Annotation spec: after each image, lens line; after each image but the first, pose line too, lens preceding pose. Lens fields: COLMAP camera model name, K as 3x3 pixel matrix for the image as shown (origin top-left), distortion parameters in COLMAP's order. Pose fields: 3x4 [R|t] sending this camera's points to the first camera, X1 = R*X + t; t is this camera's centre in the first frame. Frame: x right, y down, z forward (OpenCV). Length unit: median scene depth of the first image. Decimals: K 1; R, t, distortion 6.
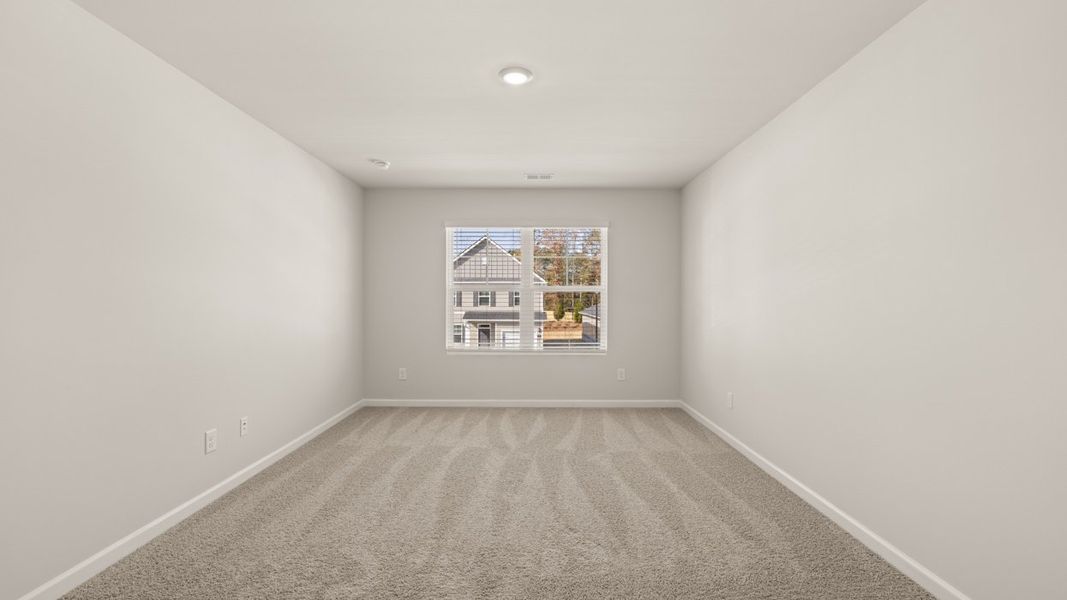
lens RADIAL K [[443.3, 0, 533.5], [0, 443.3, 300.0], [0, 0, 1]] dist [-0.000445, -0.000034]
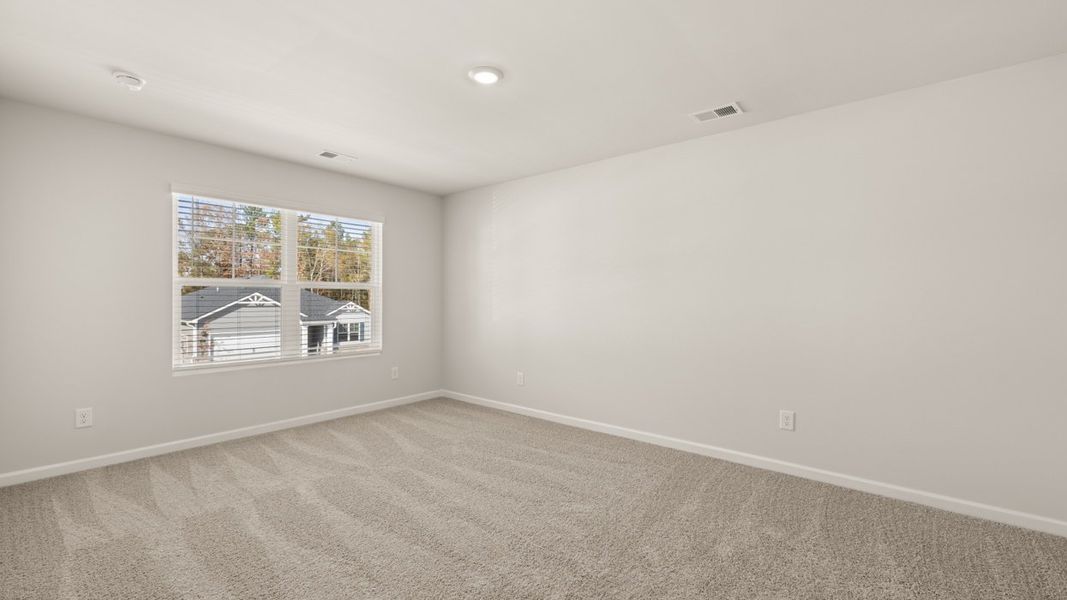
lens RADIAL K [[443.3, 0, 533.5], [0, 443.3, 300.0], [0, 0, 1]] dist [-0.000445, -0.000034]
pose [[0.637093, -0.001717, 0.770785, -0.371545], [0.008132, 0.999957, -0.004494, 0.011604], [-0.770744, 0.009131, 0.637080, 0.126810]]
